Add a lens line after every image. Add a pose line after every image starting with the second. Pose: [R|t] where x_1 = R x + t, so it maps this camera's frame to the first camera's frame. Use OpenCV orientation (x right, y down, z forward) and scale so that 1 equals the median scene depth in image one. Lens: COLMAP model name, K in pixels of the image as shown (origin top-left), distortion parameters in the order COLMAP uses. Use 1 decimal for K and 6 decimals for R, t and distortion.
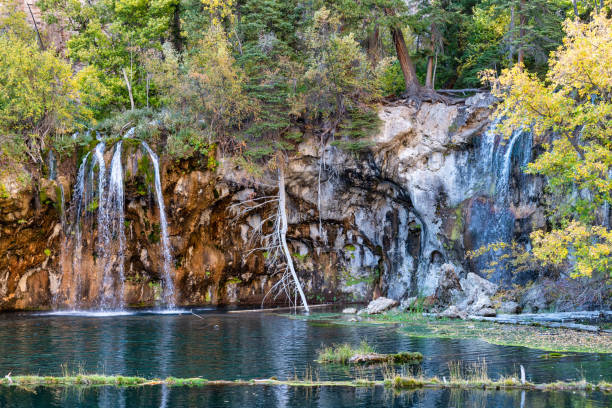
lens RADIAL K [[905.5, 0, 319.4], [0, 905.5, 266.8], [0, 0, 1]] dist [0.019009, 0.000000]
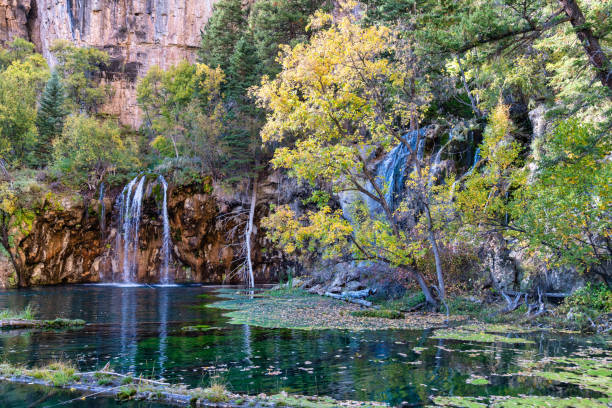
lens RADIAL K [[497.0, 0, 316.1], [0, 497.0, 229.7], [0, 0, 1]] dist [-0.011782, 0.022591]
pose [[0.963811, -0.006136, -0.266516, 0.271315], [-0.013537, 0.997319, -0.071918, 0.012189], [0.266243, 0.072923, 0.961143, 0.239496]]
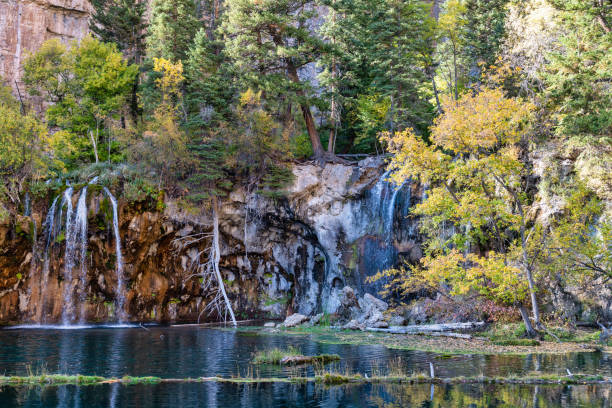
lens RADIAL K [[685.1, 0, 314.8], [0, 685.1, 204.3], [0, 0, 1]] dist [0.013657, 0.000000]
pose [[0.993600, 0.018595, 0.111411, -0.011549], [-0.003597, 0.991065, -0.133334, 0.009083], [-0.112895, 0.132080, 0.984789, 0.039452]]
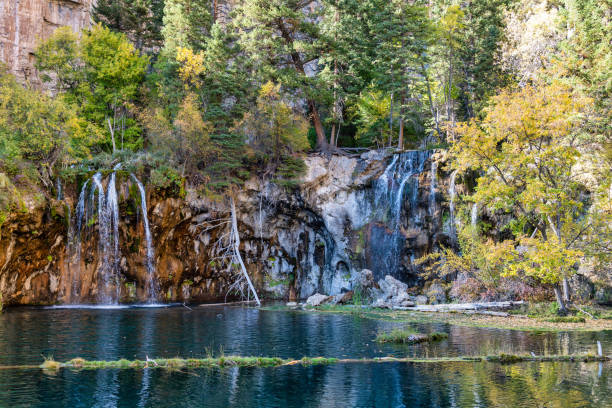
lens RADIAL K [[603.8, 0, 302.7], [0, 603.8, 253.2], [0, 0, 1]] dist [-0.000237, 0.010565]
pose [[0.977316, 0.013169, 0.211376, -0.127325], [-0.004279, 0.999089, -0.042458, 0.010102], [-0.211742, 0.040590, 0.976482, 0.105037]]
